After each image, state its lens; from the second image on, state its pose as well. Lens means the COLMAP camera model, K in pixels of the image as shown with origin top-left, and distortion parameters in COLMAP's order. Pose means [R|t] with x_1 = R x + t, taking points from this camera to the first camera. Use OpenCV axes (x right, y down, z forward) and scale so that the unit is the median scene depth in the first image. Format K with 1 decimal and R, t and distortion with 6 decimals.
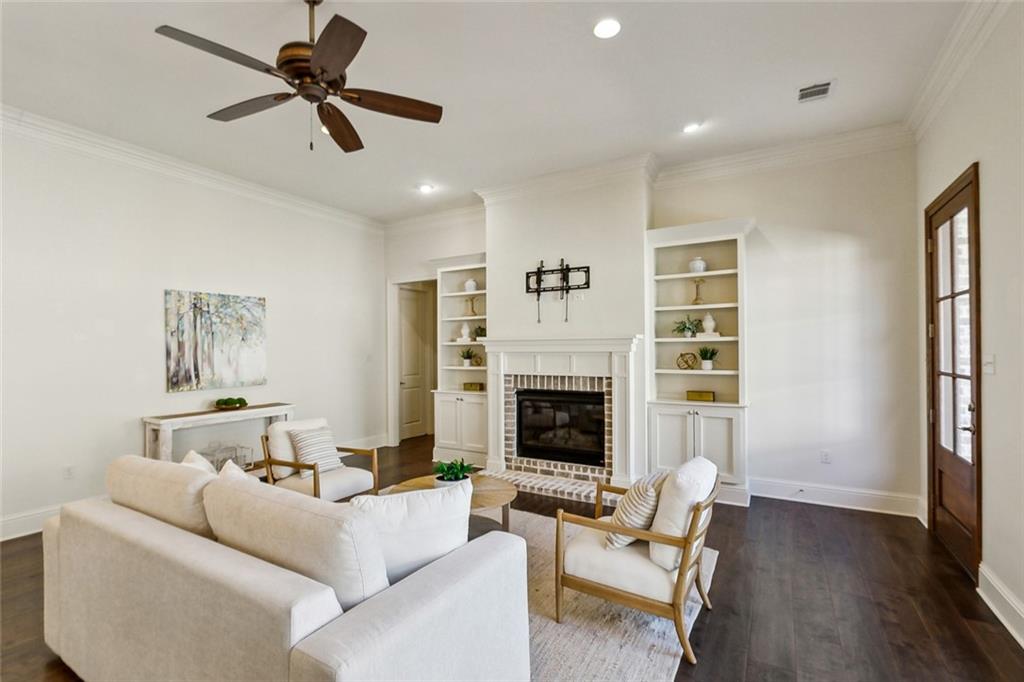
lens RADIAL K [[465.3, 0, 509.7], [0, 465.3, 345.0], [0, 0, 1]] dist [-0.016756, 0.000071]
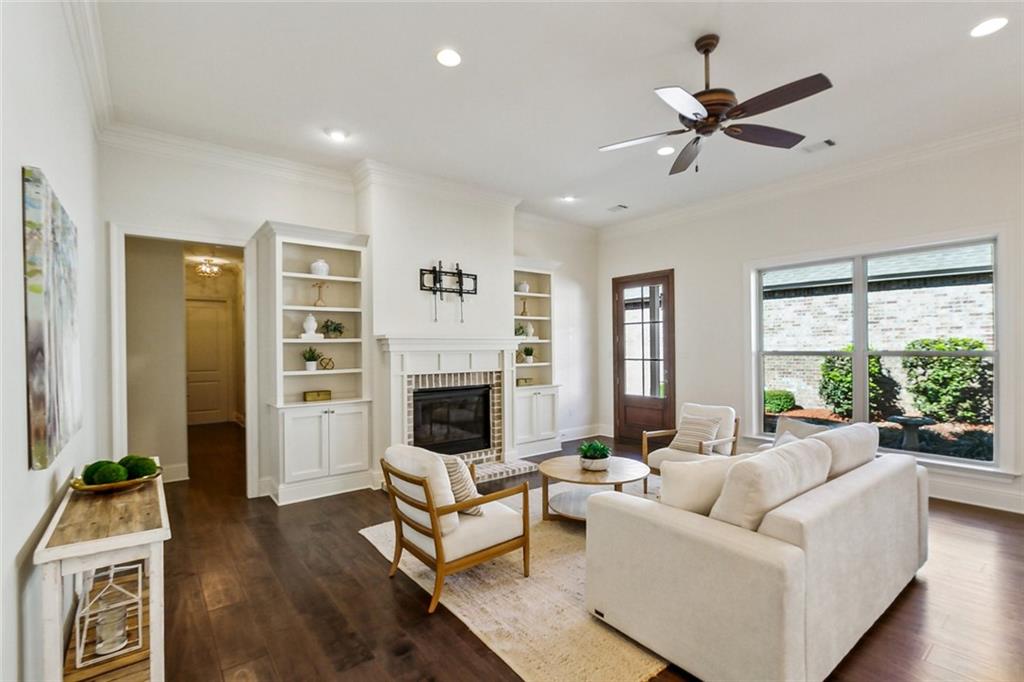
lens RADIAL K [[465.3, 0, 510.5], [0, 465.3, 345.6], [0, 0, 1]] dist [-0.016756, 0.000071]
pose [[0.366068, 0.007894, 0.930555, -0.848181], [-0.004034, 0.999968, -0.006896, 0.010247], [-0.930579, -0.001230, 0.366088, 0.502946]]
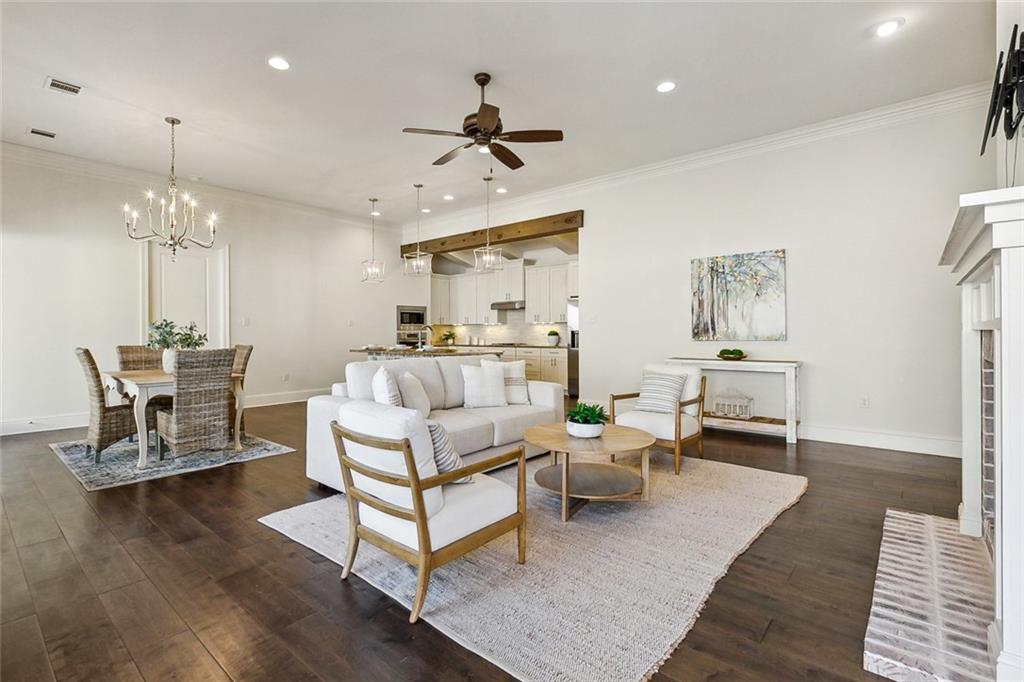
lens RADIAL K [[465.3, 0, 510.9], [0, 465.3, 338.3], [0, 0, 1]] dist [-0.016756, 0.000071]
pose [[-0.169771, 0.016223, -0.985350, 0.554394], [0.011920, 0.999825, 0.014408, 0.066380], [0.985411, -0.009299, -0.169935, 0.668696]]
